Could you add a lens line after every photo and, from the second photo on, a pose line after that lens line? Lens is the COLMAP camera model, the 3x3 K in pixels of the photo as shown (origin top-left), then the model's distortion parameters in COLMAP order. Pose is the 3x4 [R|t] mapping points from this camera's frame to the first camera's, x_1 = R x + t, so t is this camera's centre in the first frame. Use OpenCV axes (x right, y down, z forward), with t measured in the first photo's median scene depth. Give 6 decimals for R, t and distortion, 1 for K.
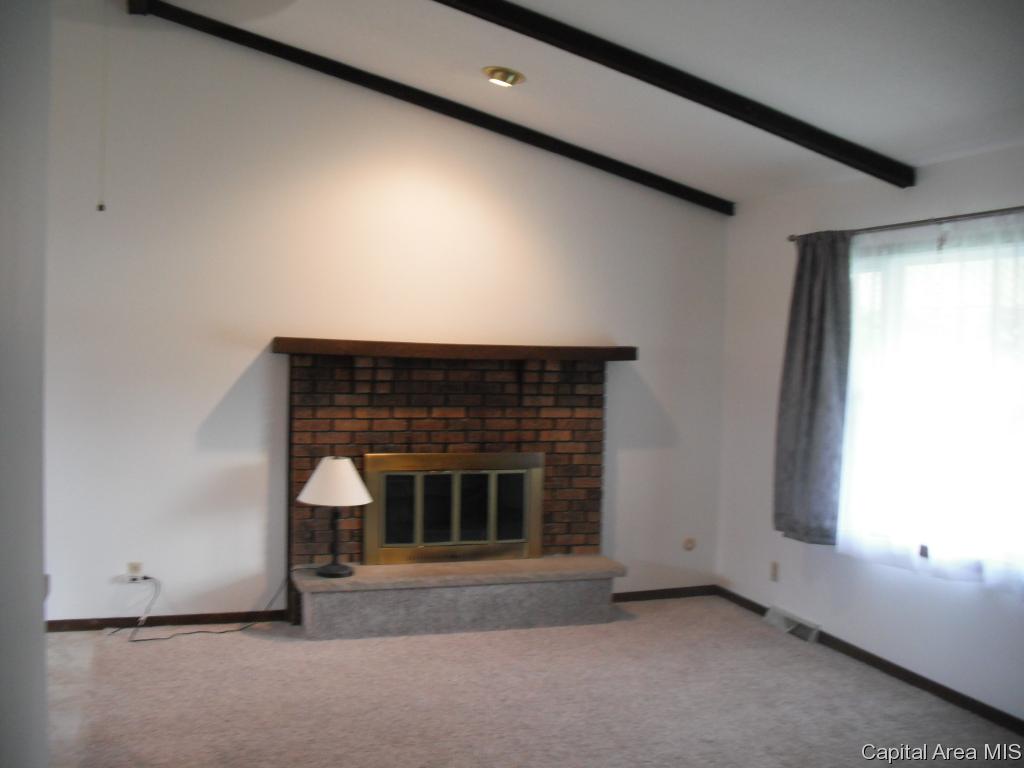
lens RADIAL K [[1034.0, 0, 512.0], [0, 1034.0, 384.0], [0, 0, 1]] dist [-0.086993, -0.006391]
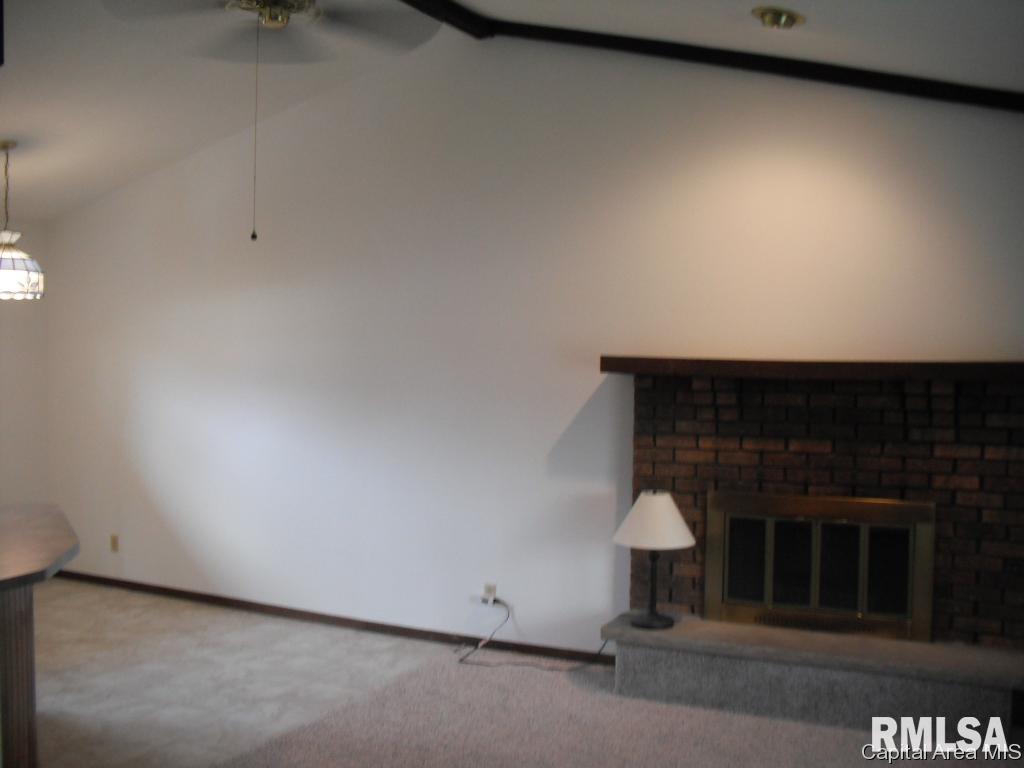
lens RADIAL K [[1034.0, 0, 512.0], [0, 1034.0, 384.0], [0, 0, 1]] dist [-0.086993, -0.006391]
pose [[0.729715, -0.005202, -0.683732, 0.320539], [-0.017222, 0.999514, -0.025985, 0.004165], [0.683534, 0.030736, 0.729271, 0.255865]]
